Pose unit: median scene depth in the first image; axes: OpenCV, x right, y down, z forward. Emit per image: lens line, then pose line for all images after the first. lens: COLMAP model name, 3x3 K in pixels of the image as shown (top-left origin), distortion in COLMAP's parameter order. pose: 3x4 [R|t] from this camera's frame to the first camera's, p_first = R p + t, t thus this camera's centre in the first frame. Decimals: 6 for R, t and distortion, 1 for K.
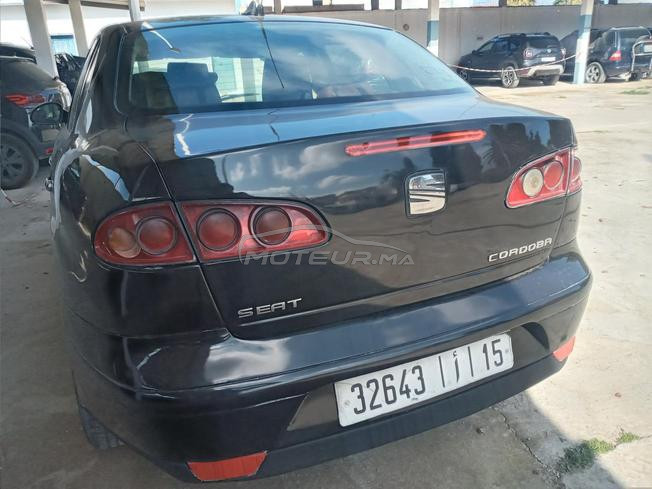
lens RADIAL K [[540.1, 0, 325.7], [0, 540.1, 241.7], [0, 0, 1]] dist [0.018235, -0.016866]
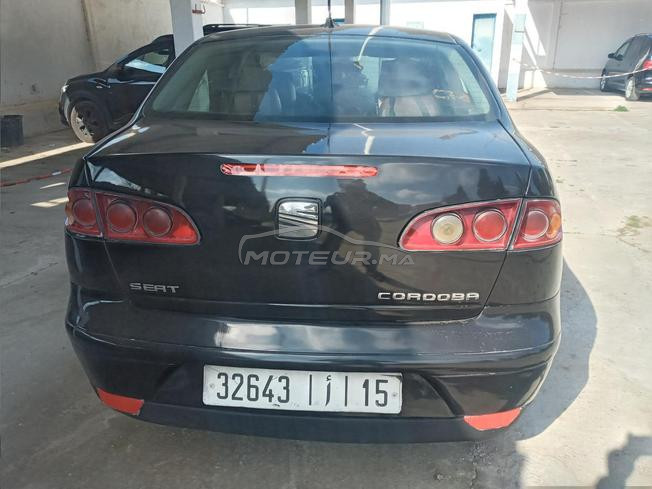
lens RADIAL K [[540.1, 0, 327.6], [0, 540.1, 247.9], [0, 0, 1]] dist [0.018235, -0.016866]
pose [[0.859506, 0.206599, -0.467511, 0.693252], [-0.188771, 0.978311, 0.085278, -0.126397], [0.474989, 0.014955, 0.879864, 0.097339]]
